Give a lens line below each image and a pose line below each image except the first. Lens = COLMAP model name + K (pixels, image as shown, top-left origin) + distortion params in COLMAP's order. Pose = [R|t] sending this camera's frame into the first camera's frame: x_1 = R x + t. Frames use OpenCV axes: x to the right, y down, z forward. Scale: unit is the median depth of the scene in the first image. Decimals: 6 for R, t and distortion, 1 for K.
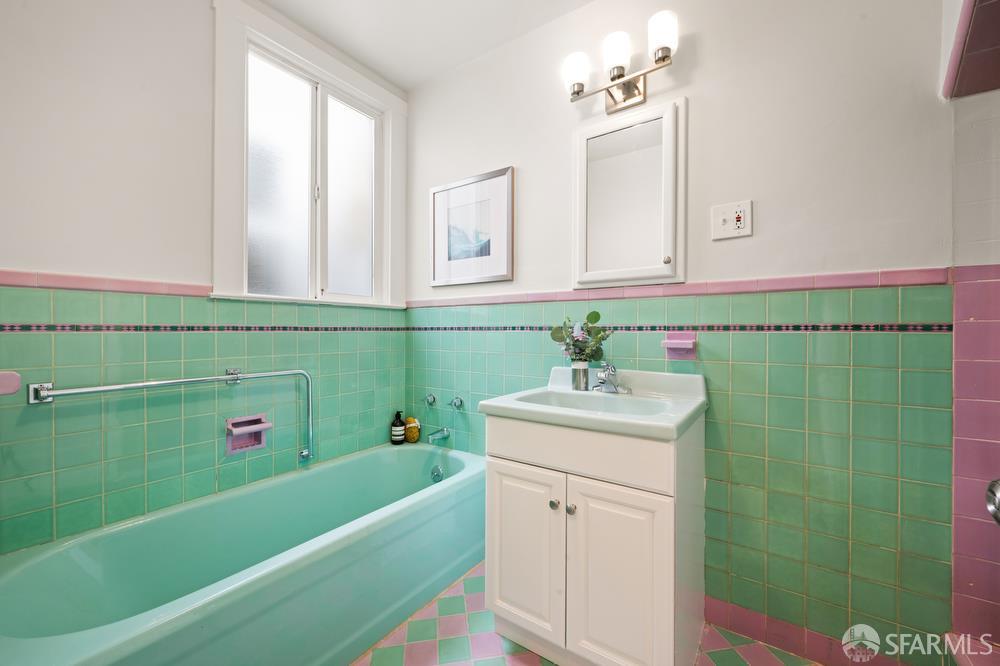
lens RADIAL K [[393.2, 0, 500.1], [0, 393.2, 330.4], [0, 0, 1]] dist [-0.000884, 0.000317]
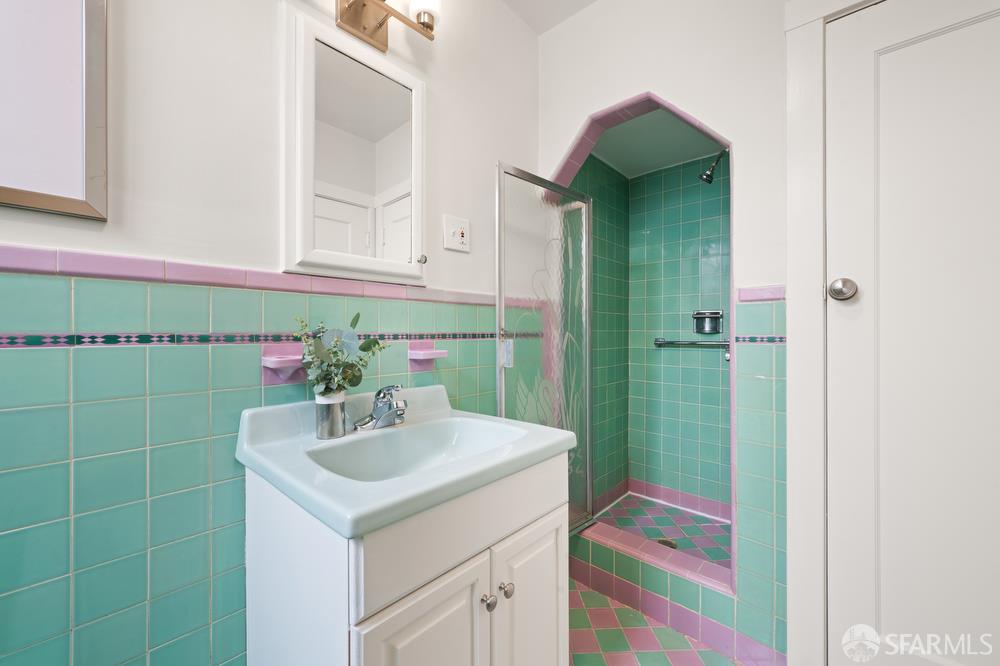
lens RADIAL K [[393.2, 0, 499.1], [0, 393.2, 333.1], [0, 0, 1]] dist [-0.000884, 0.000317]
pose [[0.139823, 0.007709, 0.990147, -0.401170], [0.014645, 0.999844, -0.009853, -0.002051], [-0.990068, 0.015878, 0.139688, 0.689949]]
